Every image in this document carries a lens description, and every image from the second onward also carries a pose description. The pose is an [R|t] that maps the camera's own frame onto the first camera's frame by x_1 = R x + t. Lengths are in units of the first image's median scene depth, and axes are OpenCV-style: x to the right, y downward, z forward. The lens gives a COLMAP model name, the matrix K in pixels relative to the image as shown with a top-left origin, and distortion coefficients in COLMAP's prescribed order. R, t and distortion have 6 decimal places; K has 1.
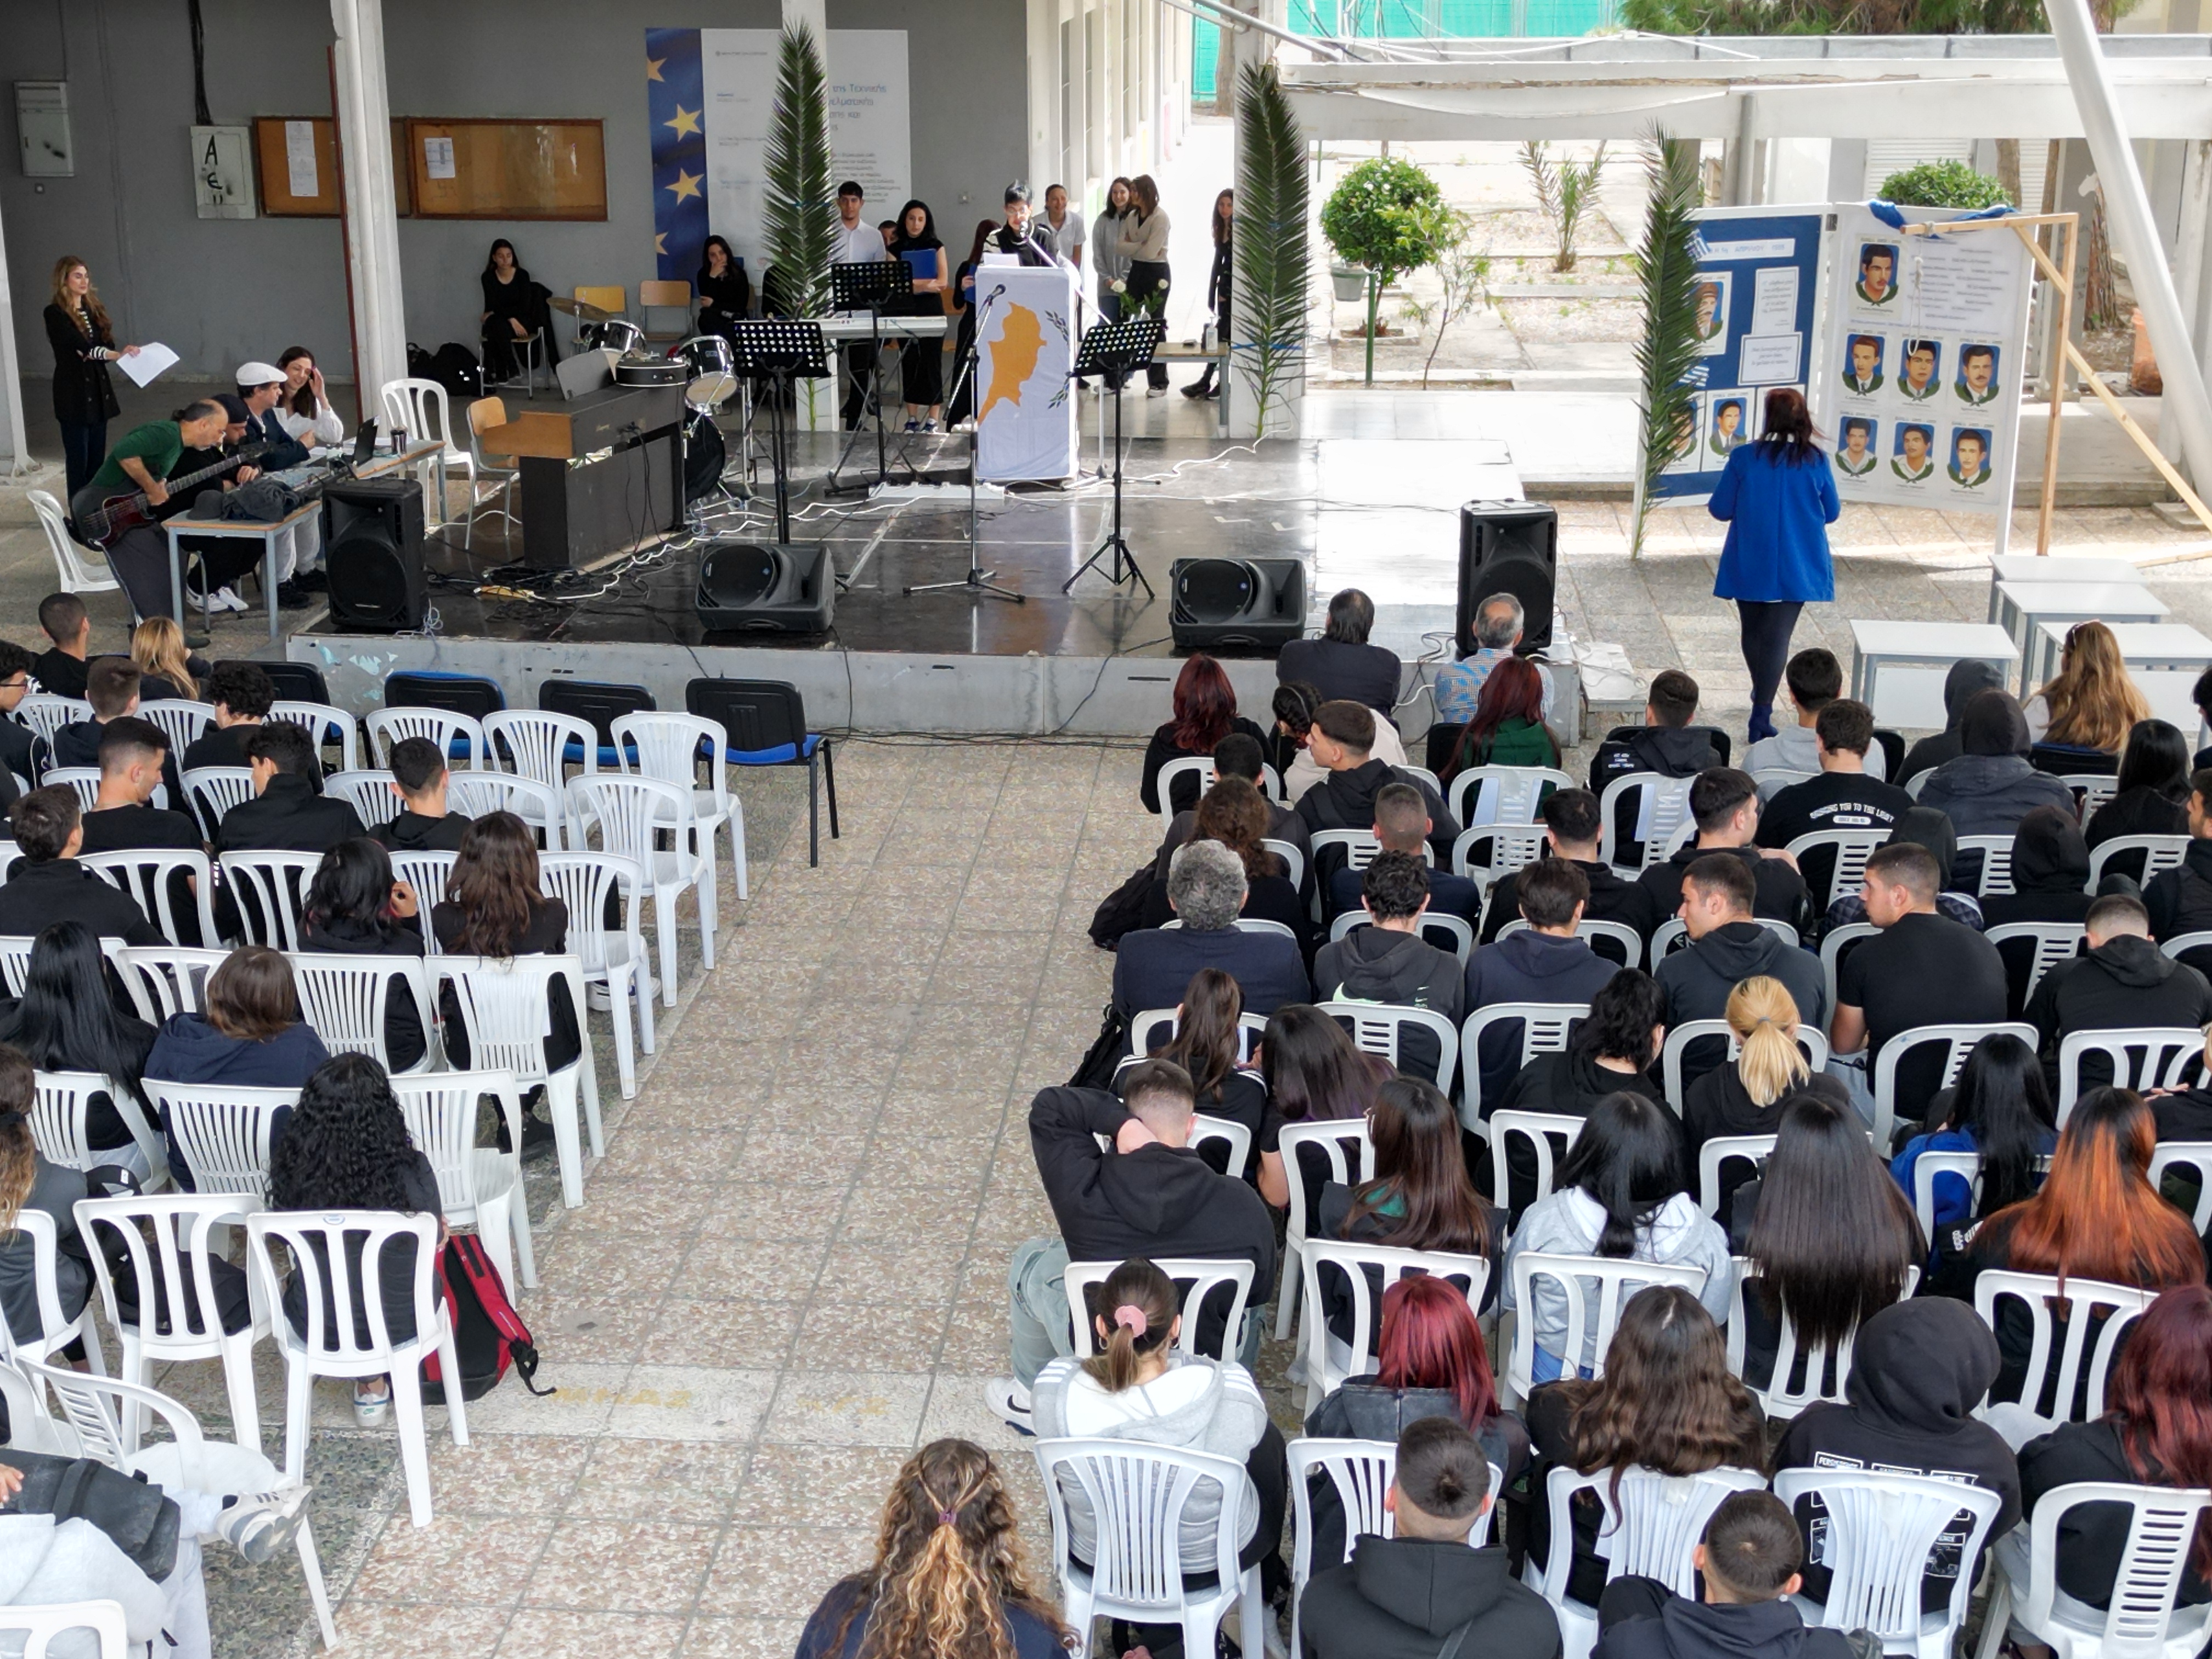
lens RADIAL K [[3075.2, 0, 1099.3], [0, 3075.2, 828.9], [0, 0, 1]] dist [0.188224, -0.551066]
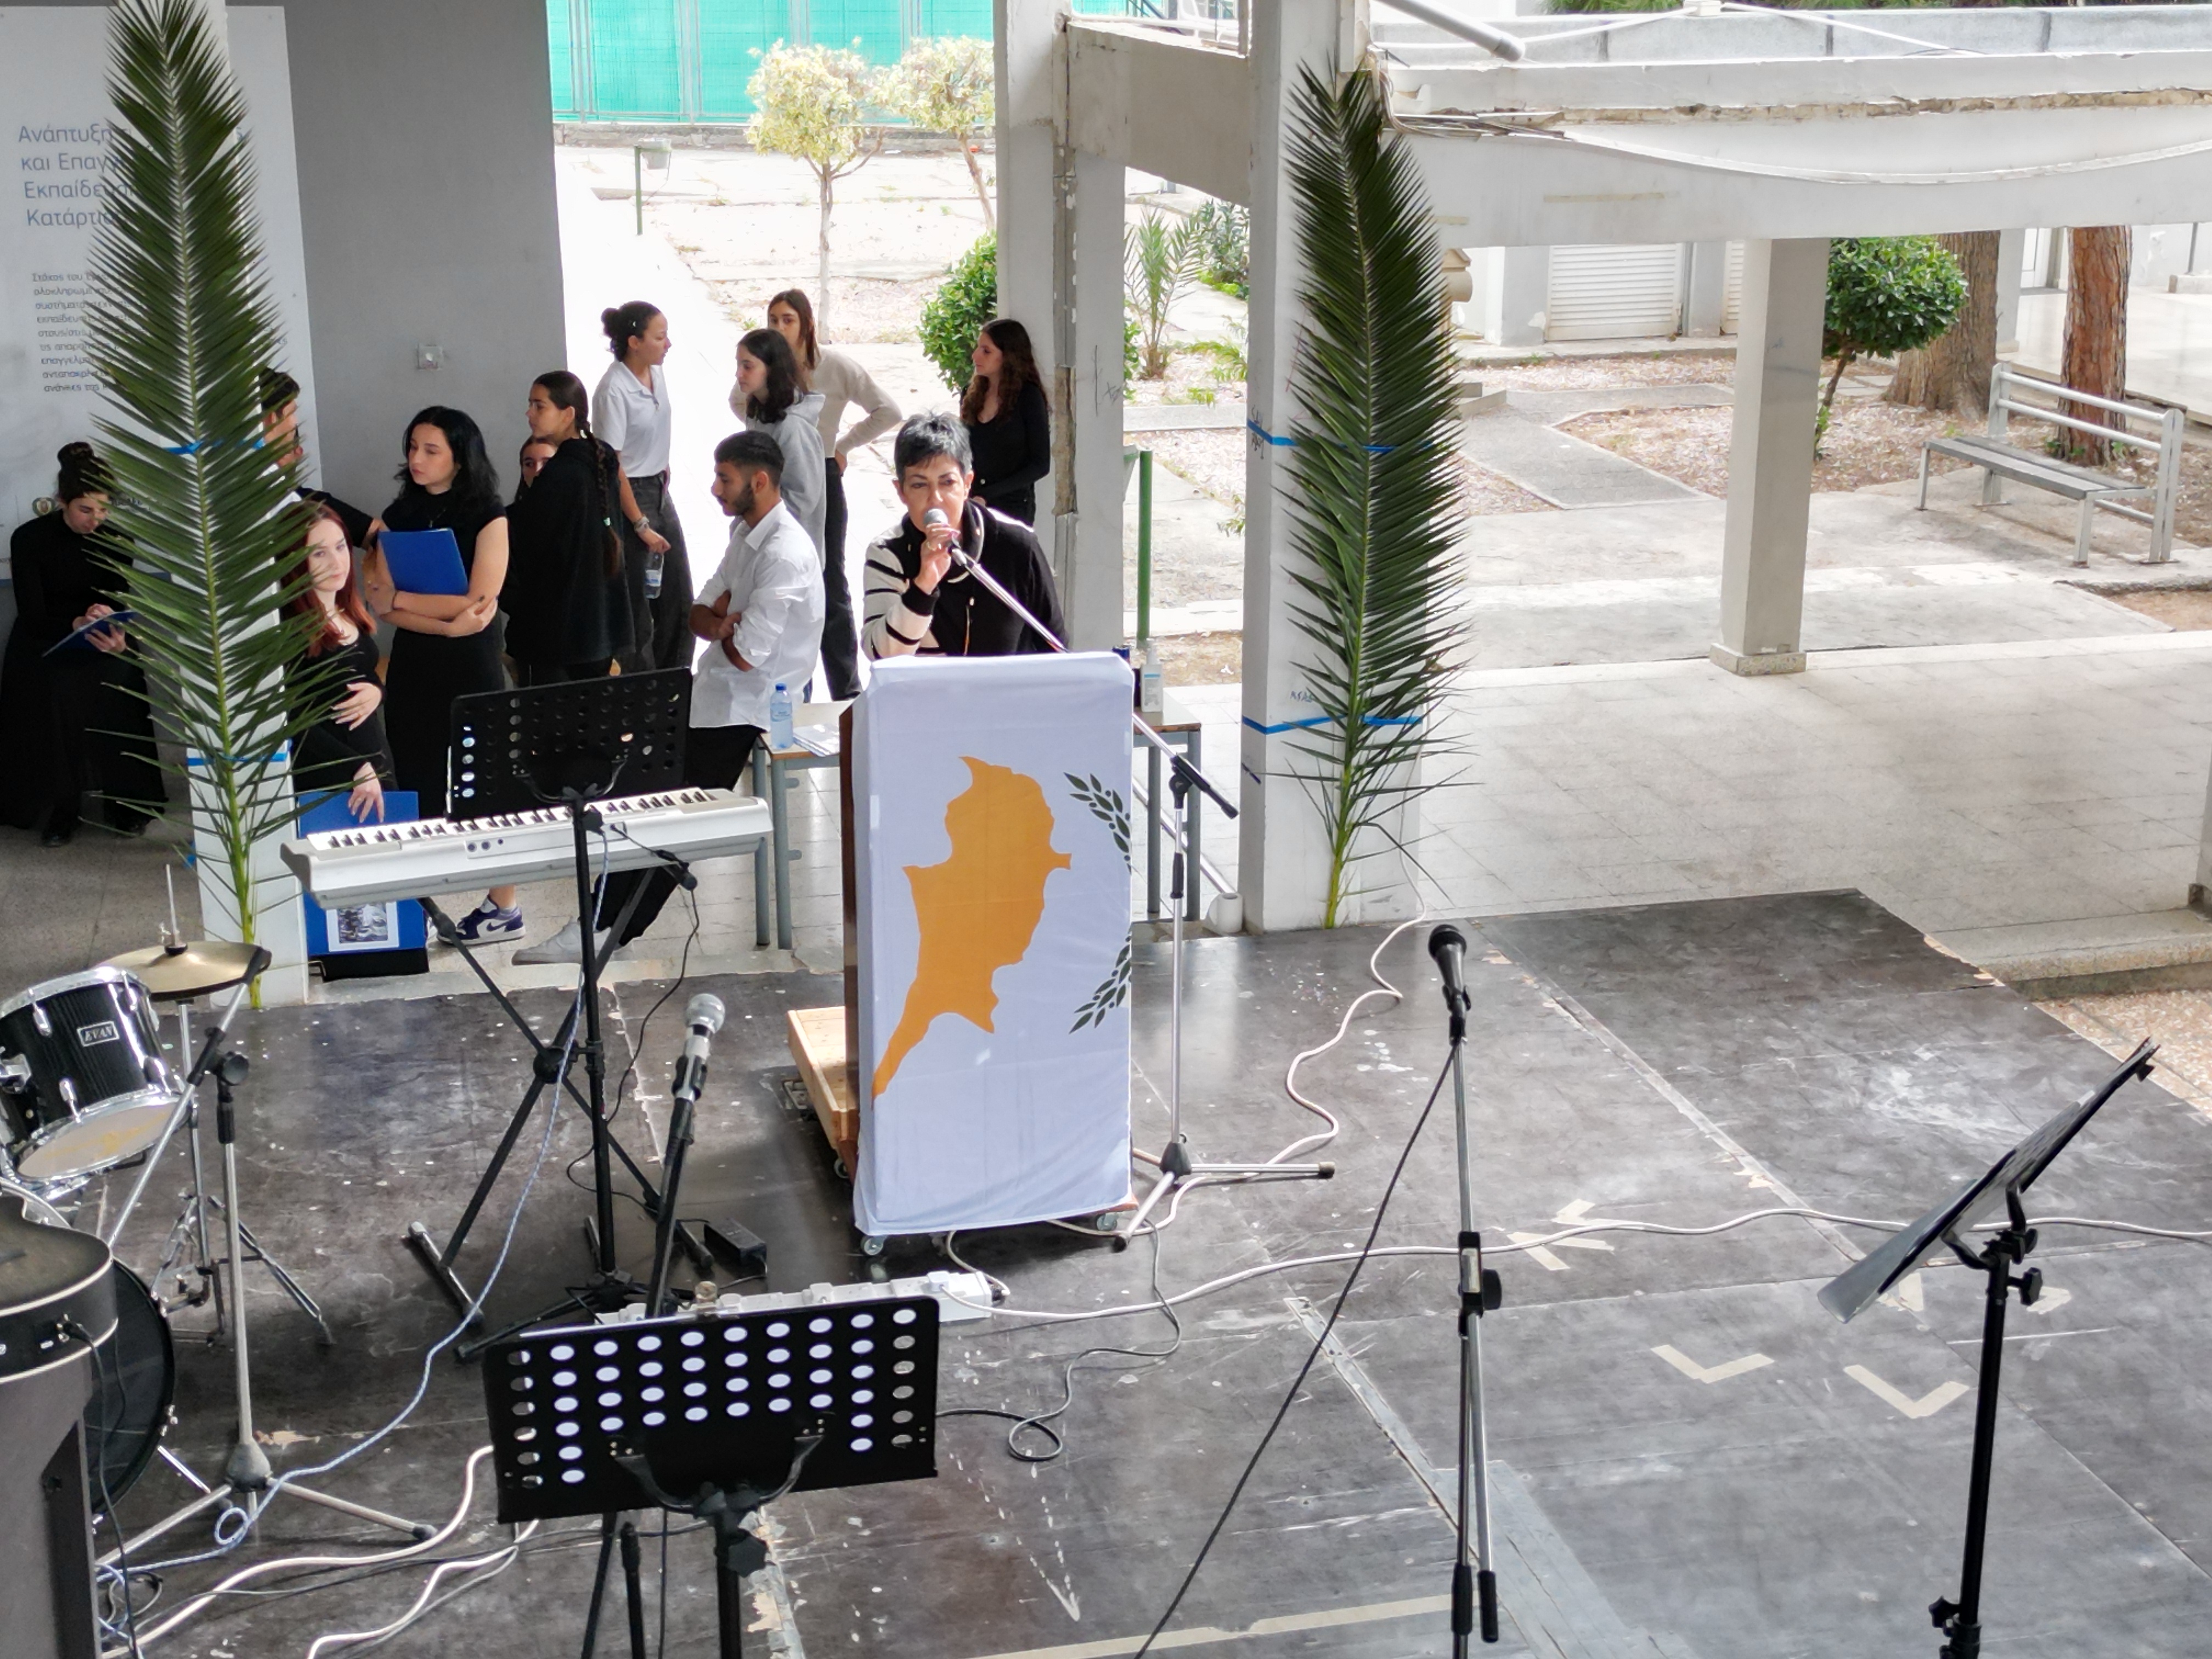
lens RADIAL K [[3075.2, 0, 1099.3], [0, 3075.2, 828.9], [0, 0, 1]] dist [0.188224, -0.551066]
pose [[0.953324, -0.085061, 0.289721, -0.118411], [0.085635, 0.996269, 0.010720, -0.168280], [-0.289552, 0.014591, 0.957051, 0.677105]]
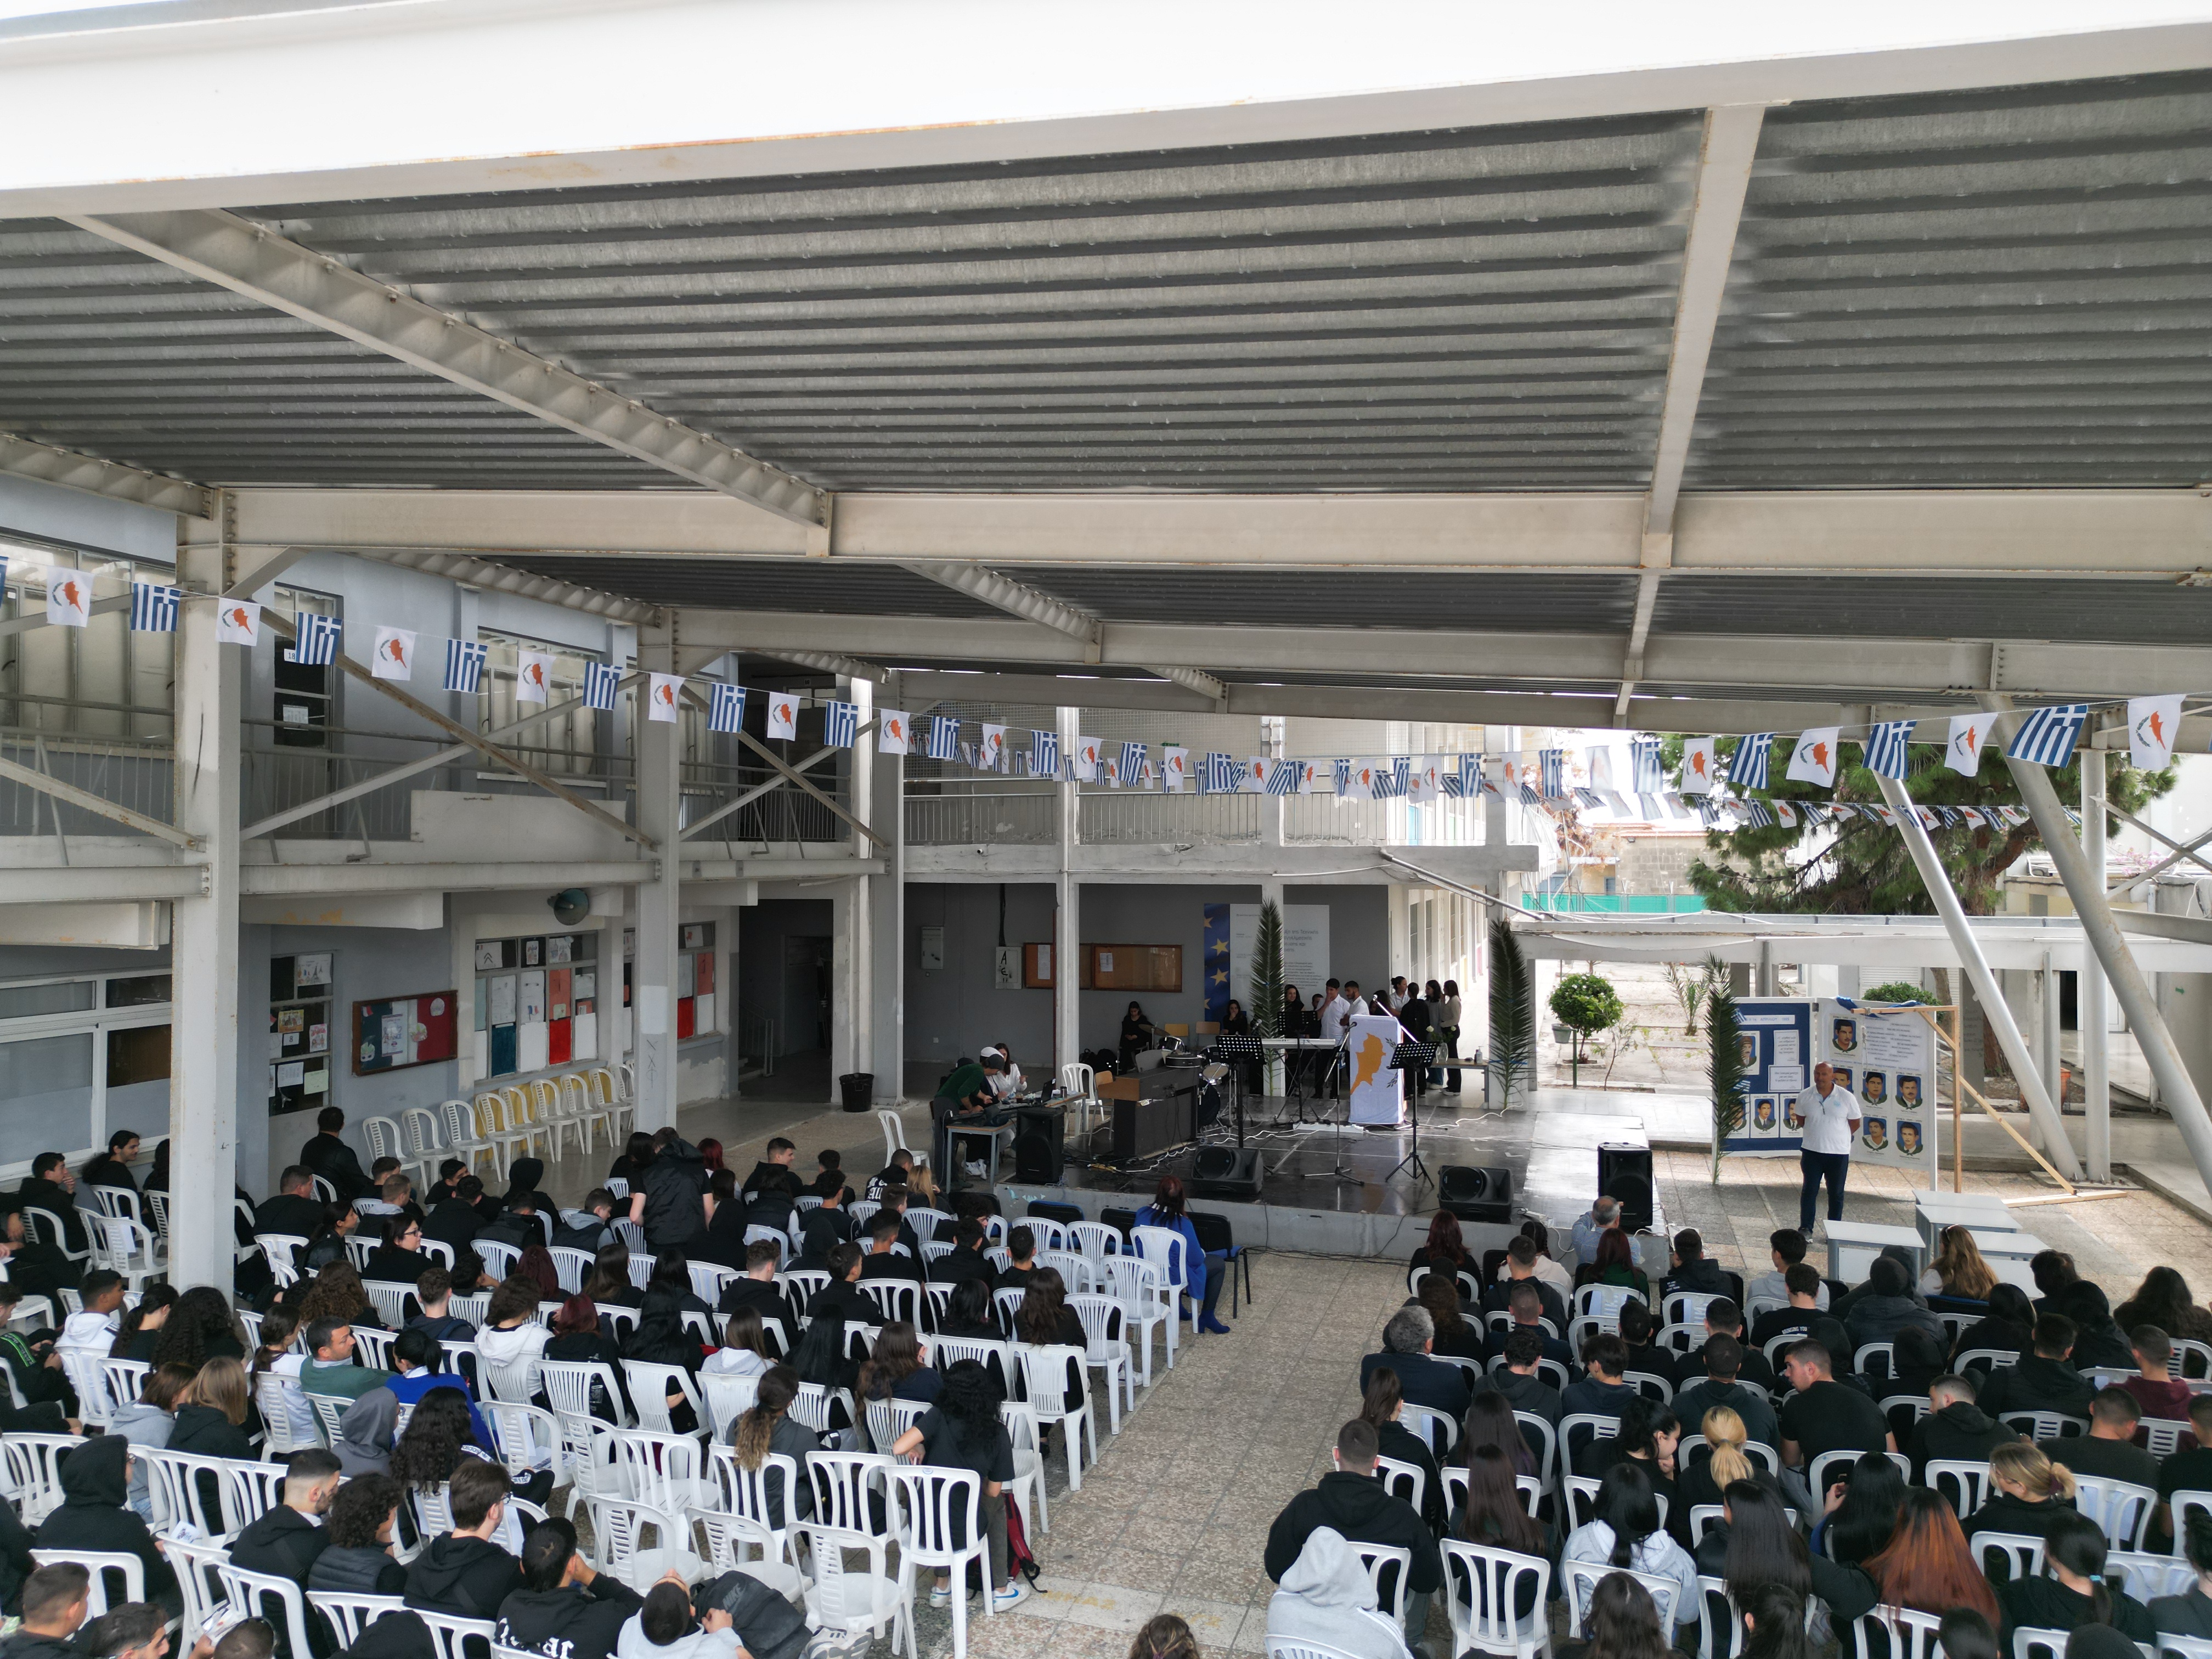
lens RADIAL K [[1540.9, 0, 1101.2], [0, 1540.9, 823.9], [0, 0, 1]] dist [0.078916, -0.082673]
pose [[0.973317, -0.003572, -0.229438, 0.033867], [-0.066801, 0.952161, -0.298205, 0.009428], [0.219527, 0.305575, 0.926516, 0.001246]]
